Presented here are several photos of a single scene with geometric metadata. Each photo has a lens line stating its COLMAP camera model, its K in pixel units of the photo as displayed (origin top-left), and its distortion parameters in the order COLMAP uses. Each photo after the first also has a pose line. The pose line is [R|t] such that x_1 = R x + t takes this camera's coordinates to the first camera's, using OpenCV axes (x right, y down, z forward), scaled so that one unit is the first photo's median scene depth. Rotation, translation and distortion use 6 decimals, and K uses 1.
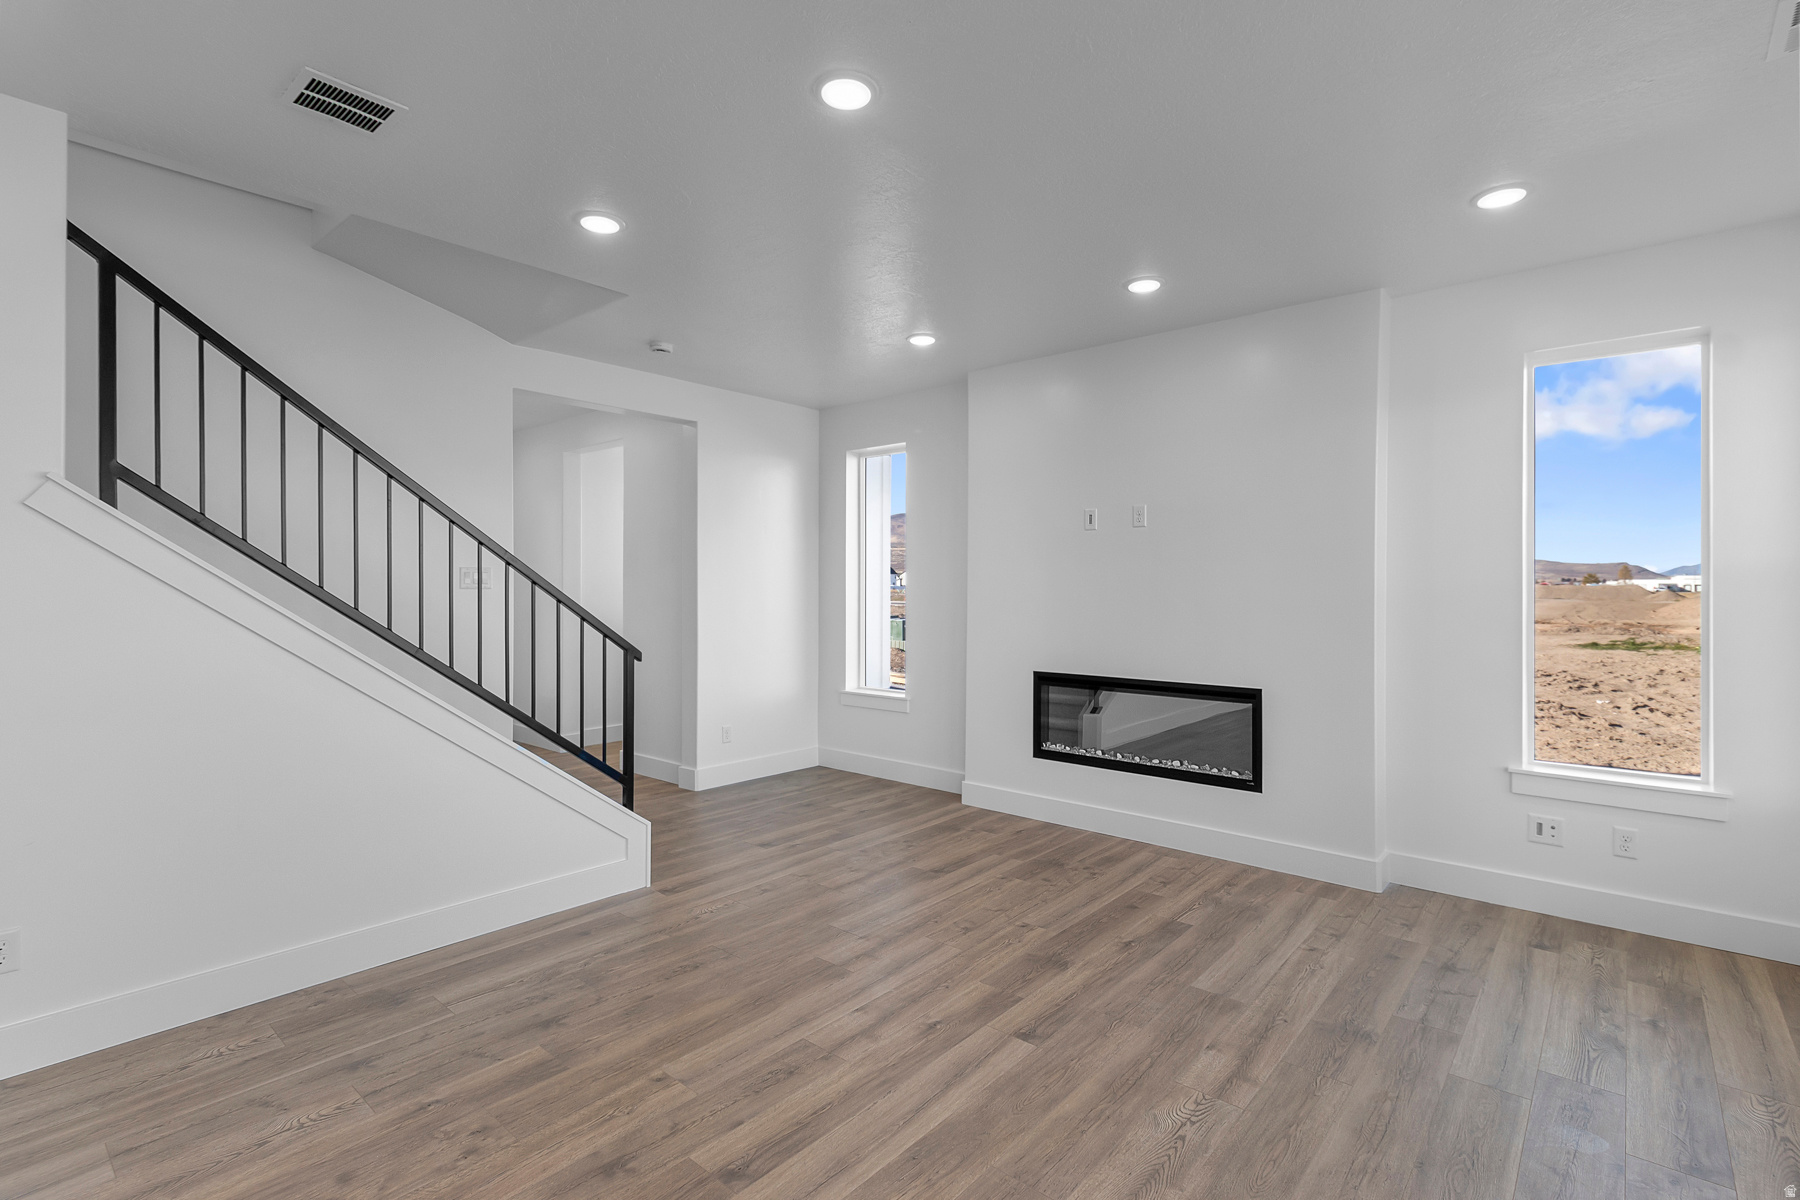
lens RADIAL K [[838.9, 0, 903.3], [0, 838.9, 600.9], [0, 0, 1]] dist [0.005061, 0.000804]
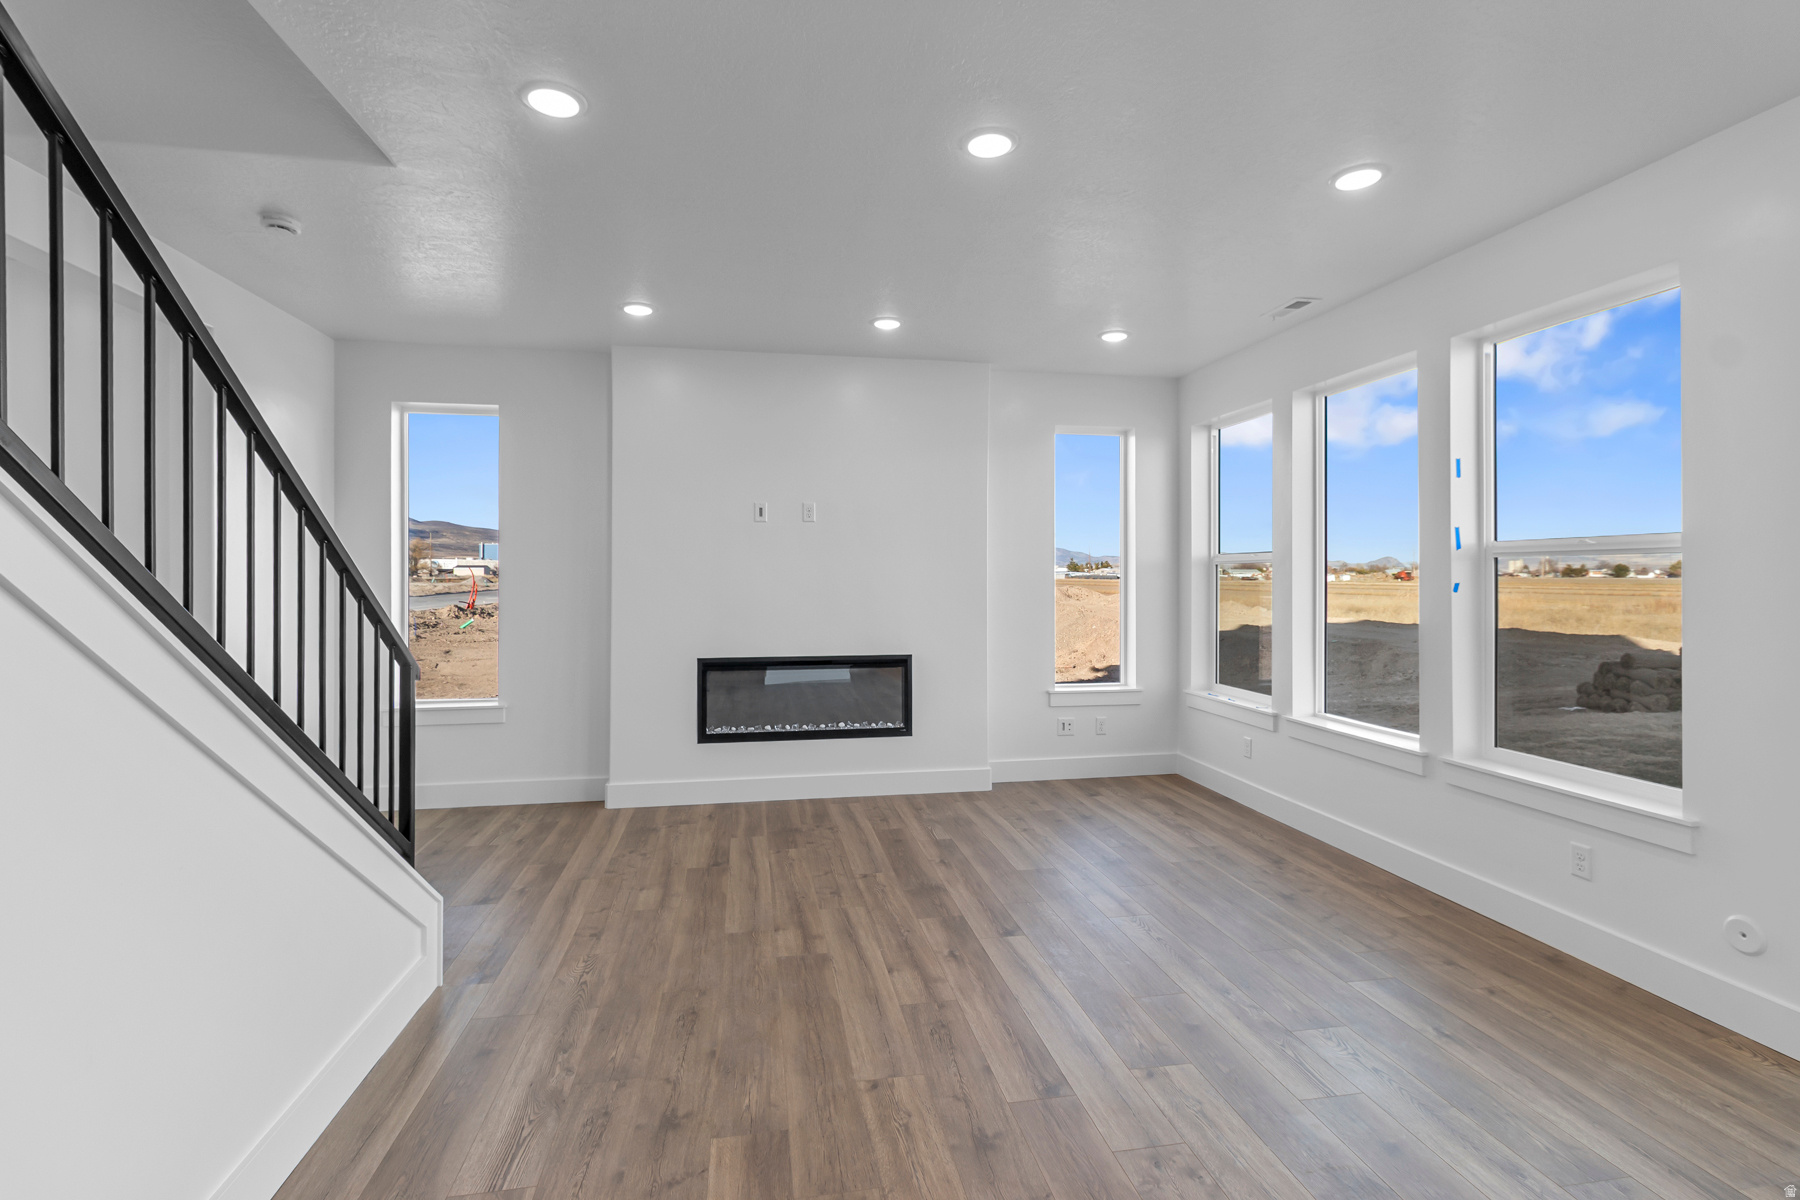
lens RADIAL K [[838.9, 0, 908.0], [0, 838.9, 582.2], [0, 0, 1]] dist [0.005061, 0.000804]
pose [[0.624324, -0.008599, 0.781118, -0.635639], [0.013378, 0.999910, 0.000315, -0.006526], [-0.781051, 0.010253, 0.624383, 0.225129]]
